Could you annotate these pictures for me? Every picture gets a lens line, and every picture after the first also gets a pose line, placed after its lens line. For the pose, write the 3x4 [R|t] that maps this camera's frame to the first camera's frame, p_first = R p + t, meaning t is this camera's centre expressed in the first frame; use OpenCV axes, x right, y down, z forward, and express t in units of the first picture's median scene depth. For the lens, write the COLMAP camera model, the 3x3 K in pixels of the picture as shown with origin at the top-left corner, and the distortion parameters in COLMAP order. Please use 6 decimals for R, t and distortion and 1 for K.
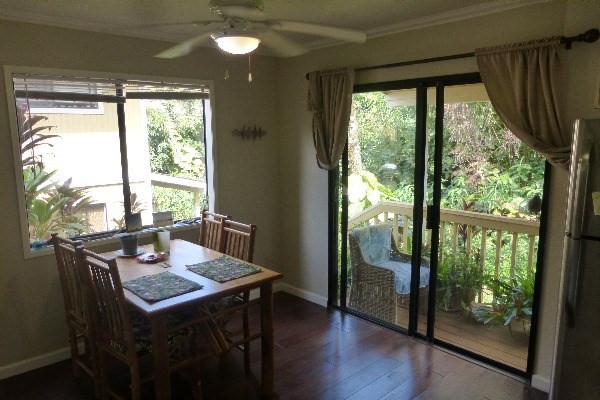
lens RADIAL K [[465.7, 0, 300.9], [0, 465.7, 208.5], [0, 0, 1]] dist [0.002717, 0.191870]
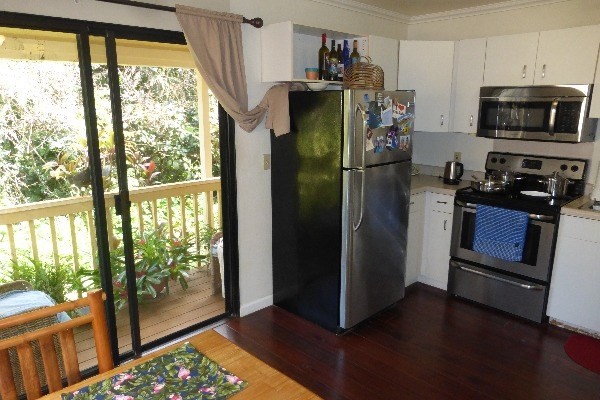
lens RADIAL K [[454.7, 0, 300.0], [0, 454.7, 200.0], [0, 0, 1]] dist [-0.002085, 0.000994]
pose [[-0.029475, -0.212635, 0.976687, -0.493936], [0.165055, 0.962663, 0.214563, -0.108939], [-0.985844, 0.167531, 0.006721, 0.719683]]
